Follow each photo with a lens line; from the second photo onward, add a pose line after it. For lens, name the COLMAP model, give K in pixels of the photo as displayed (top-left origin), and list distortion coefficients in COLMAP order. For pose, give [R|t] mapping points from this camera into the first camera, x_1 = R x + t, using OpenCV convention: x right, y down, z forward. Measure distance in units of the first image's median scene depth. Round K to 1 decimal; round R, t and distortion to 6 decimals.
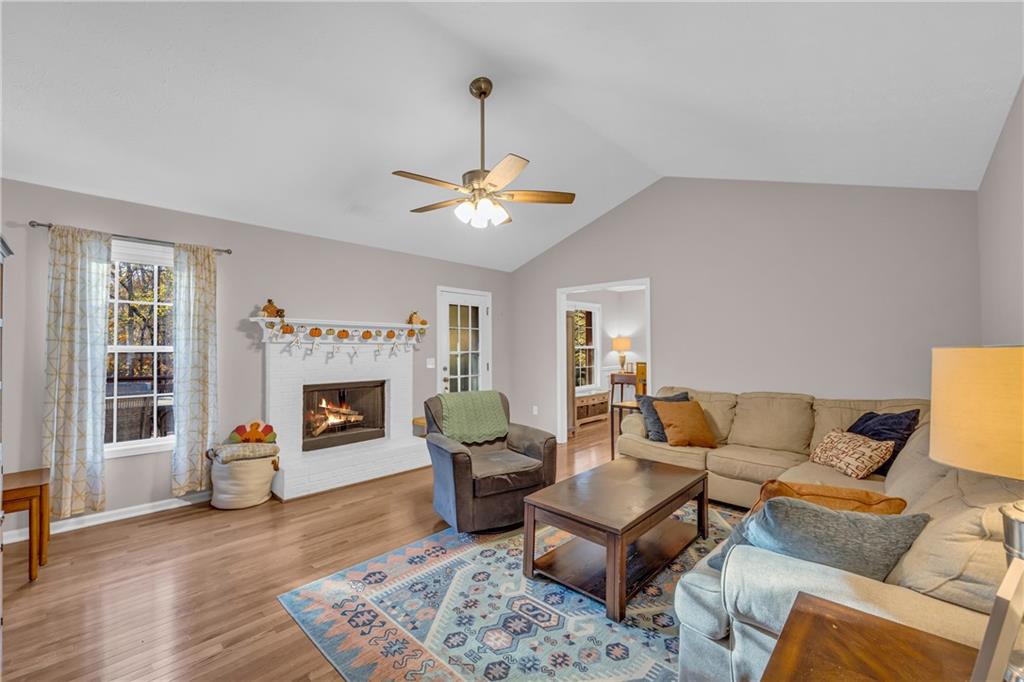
lens RADIAL K [[415.9, 0, 512.0], [0, 415.9, 341.0], [0, 0, 1]] dist [-0.001488, -0.000230]
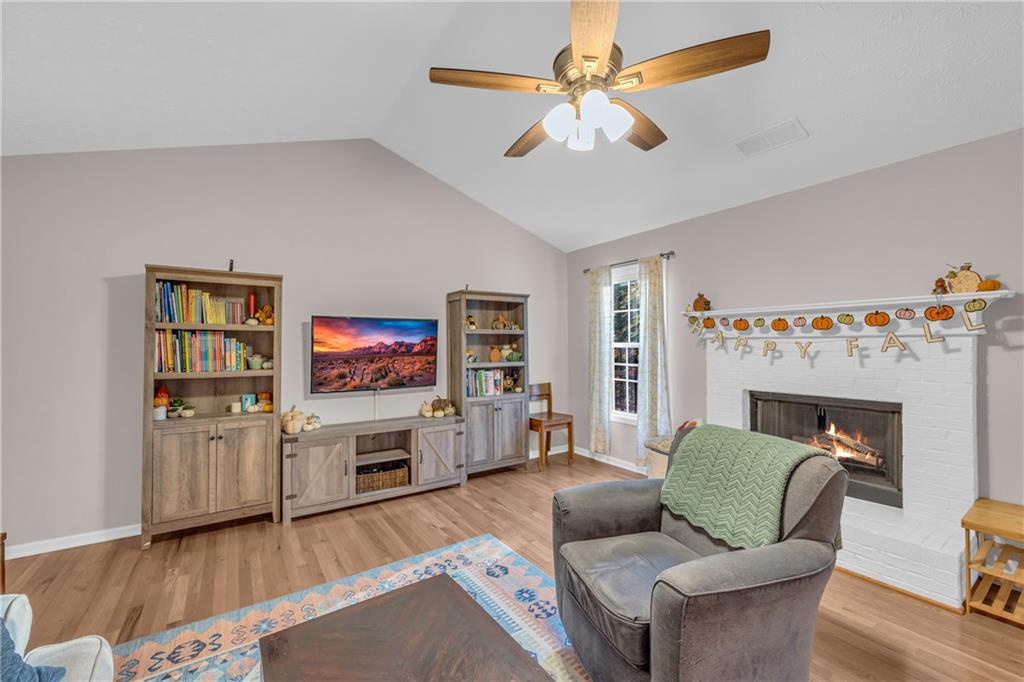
lens RADIAL K [[415.9, 0, 512.0], [0, 415.9, 341.0], [0, 0, 1]] dist [-0.001488, -0.000230]
pose [[-0.219879, -0.003786, -0.975520, 0.532623], [0.024741, 0.999649, -0.009456, 0.009506], [0.975213, -0.026215, -0.219708, 1.019601]]
